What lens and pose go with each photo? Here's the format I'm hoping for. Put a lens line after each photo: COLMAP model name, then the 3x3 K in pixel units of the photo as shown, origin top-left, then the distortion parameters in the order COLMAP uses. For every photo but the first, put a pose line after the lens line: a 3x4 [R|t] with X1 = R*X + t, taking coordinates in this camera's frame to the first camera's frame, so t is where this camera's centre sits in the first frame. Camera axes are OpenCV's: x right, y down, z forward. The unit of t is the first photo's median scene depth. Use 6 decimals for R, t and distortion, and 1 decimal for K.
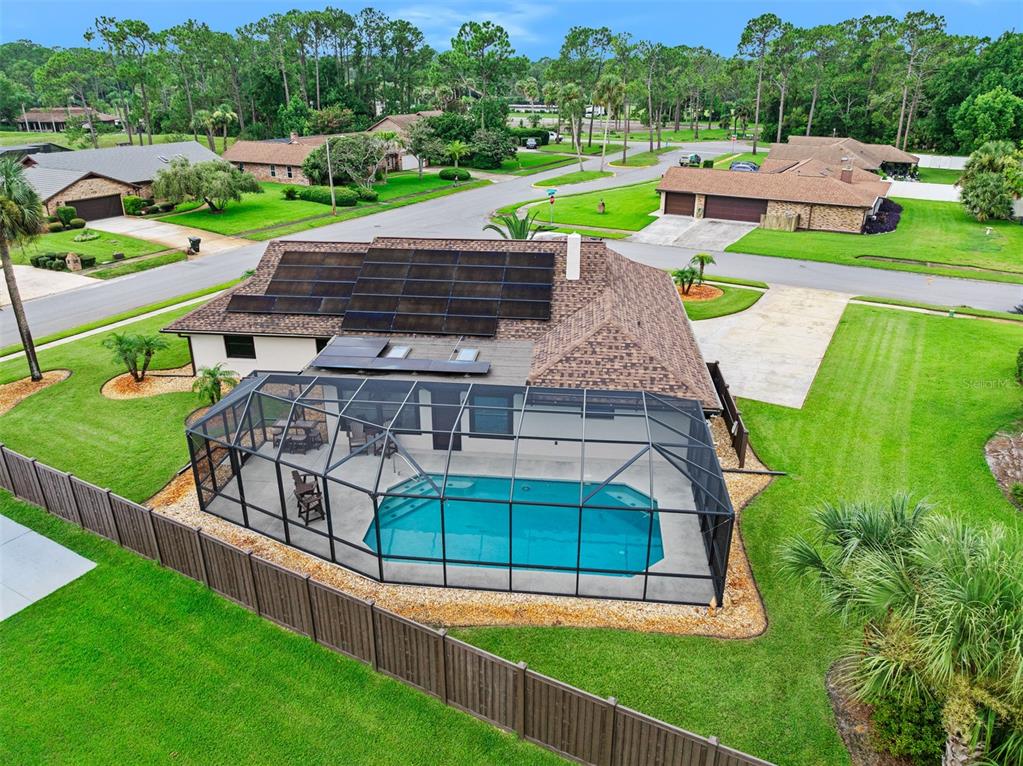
lens RADIAL K [[715.7, 0, 513.7], [0, 715.7, 379.7], [0, 0, 1]] dist [-0.035891, -0.003382]
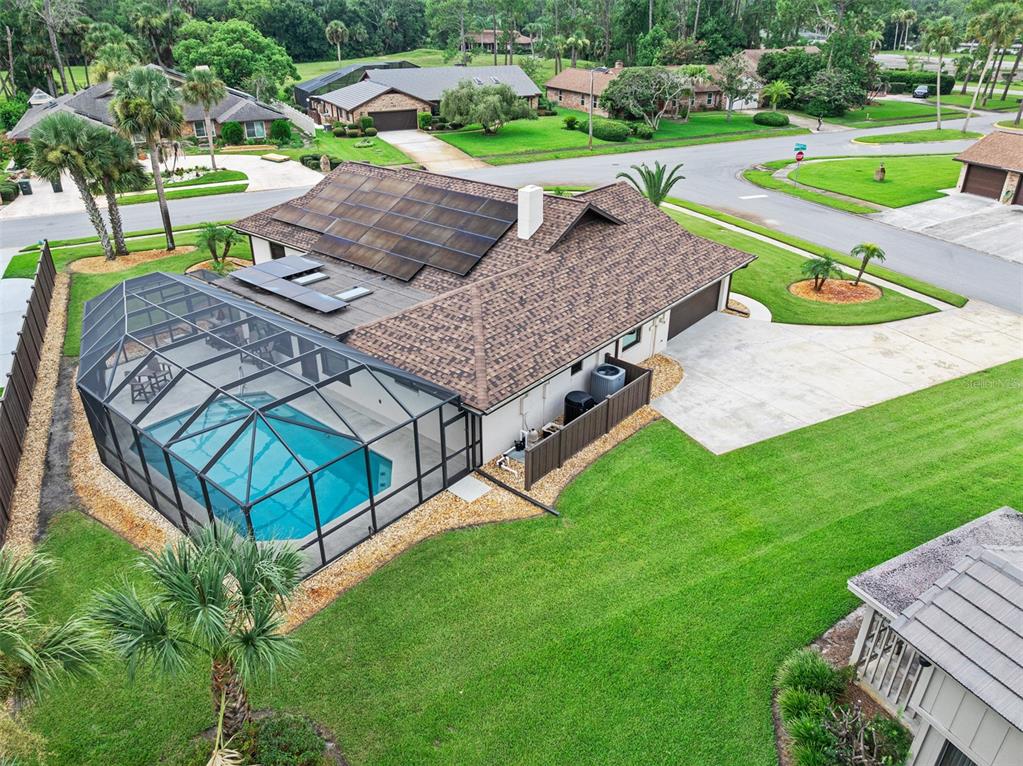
lens RADIAL K [[715.7, 0, 513.7], [0, 715.7, 379.7], [0, 0, 1]] dist [-0.035891, -0.003382]
pose [[0.831238, 0.257396, -0.492738, 0.242874], [-0.215359, 0.966238, 0.141437, -0.040895], [0.512508, -0.011452, 0.858606, 0.100232]]
